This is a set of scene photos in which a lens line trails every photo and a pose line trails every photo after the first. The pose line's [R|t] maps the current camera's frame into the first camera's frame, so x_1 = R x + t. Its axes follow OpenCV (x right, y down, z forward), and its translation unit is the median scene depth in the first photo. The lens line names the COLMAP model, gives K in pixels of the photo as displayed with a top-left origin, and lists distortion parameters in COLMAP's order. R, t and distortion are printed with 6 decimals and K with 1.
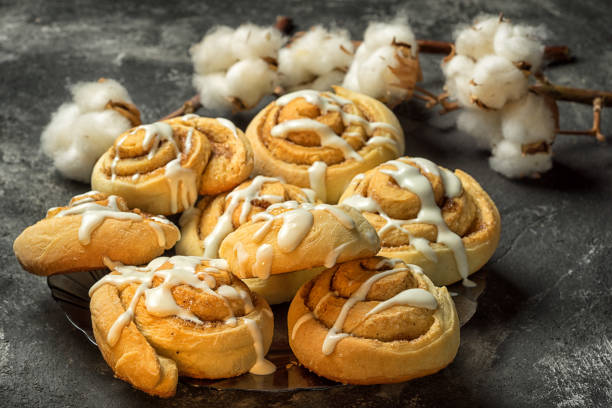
lens RADIAL K [[2176.1, 0, 308.8], [0, 2176.1, 204.9], [0, 0, 1]] dist [-0.047061, 0.000000]
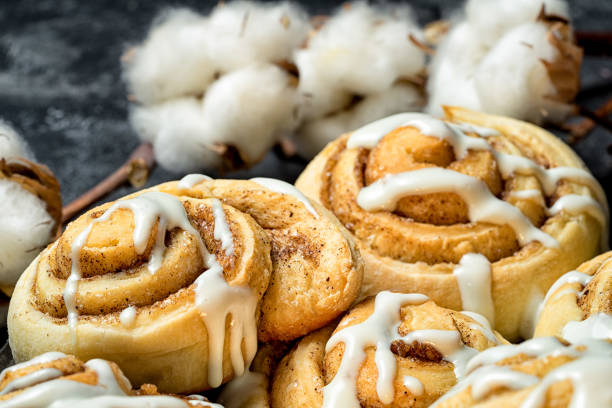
lens RADIAL K [[2176.1, 0, 305.0], [0, 2176.1, 204.6], [0, 0, 1]] dist [-0.047061, 0.000000]
pose [[0.972450, -0.066645, 0.223383, -0.137673], [0.079457, 0.995640, -0.048855, -0.010149], [-0.219153, 0.065259, 0.973506, 0.538283]]
